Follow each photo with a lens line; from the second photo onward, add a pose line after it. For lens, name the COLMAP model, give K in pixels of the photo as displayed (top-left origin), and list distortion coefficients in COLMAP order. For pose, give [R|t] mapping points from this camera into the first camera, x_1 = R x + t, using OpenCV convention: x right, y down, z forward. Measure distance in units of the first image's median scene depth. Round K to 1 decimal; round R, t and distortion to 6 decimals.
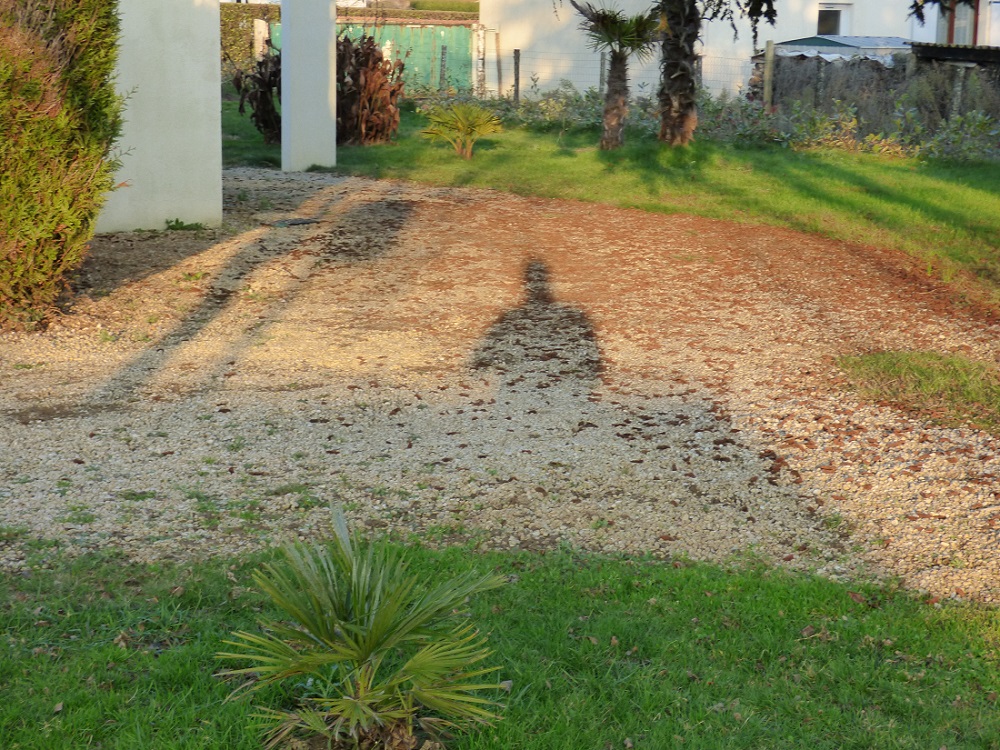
lens RADIAL K [[2048.3, 0, 501.0], [0, 2048.3, 374.4], [0, 0, 1]] dist [0.195385, 0.000000]
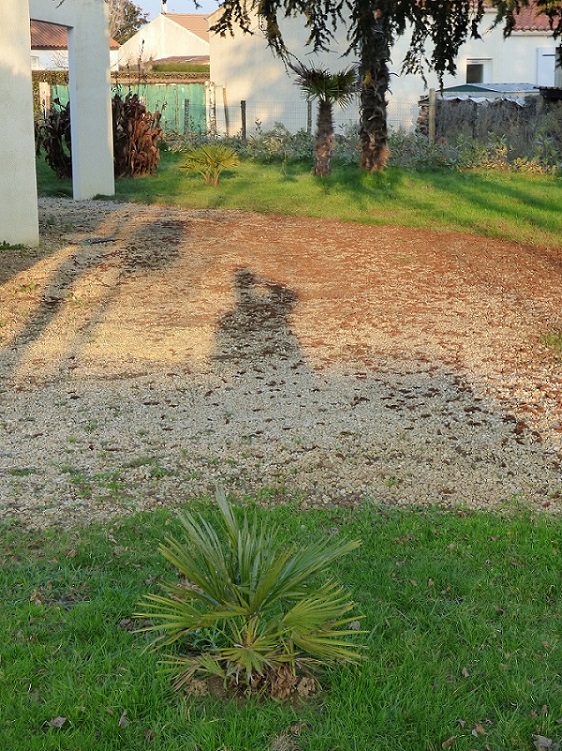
lens RADIAL K [[1538.3, 0, 278.2], [0, 1538.3, 376.7], [0, 0, 1]] dist [0.195385, 0.000000]
pose [[0.998858, -0.034417, 0.033126, -0.031464], [0.033710, 0.999197, 0.021660, -0.009024], [-0.033844, -0.020518, 0.999216, 0.034483]]
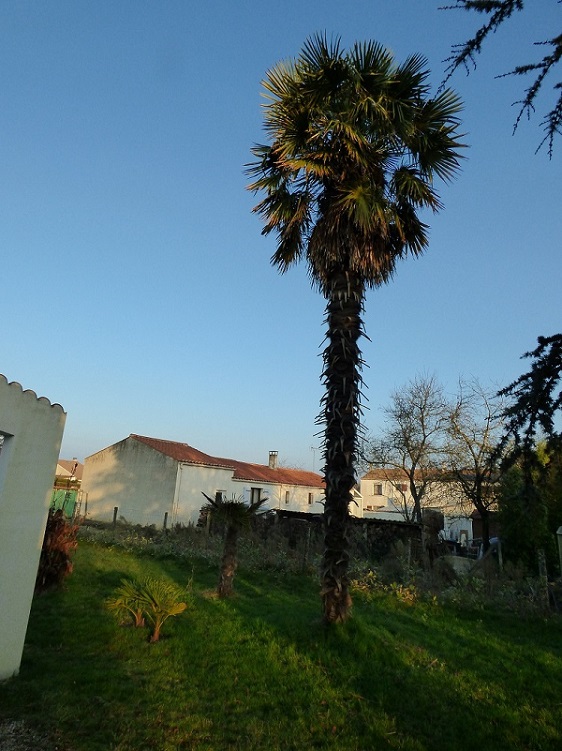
lens RADIAL K [[438.4, 0, 282.7], [0, 438.4, 374.7], [0, 0, 1]] dist [0.000666, 0.000331]
pose [[0.893498, 0.162405, 0.418671, -0.188898], [0.023789, 0.913887, -0.405272, -0.341773], [-0.448436, 0.372069, 0.812693, 1.818465]]
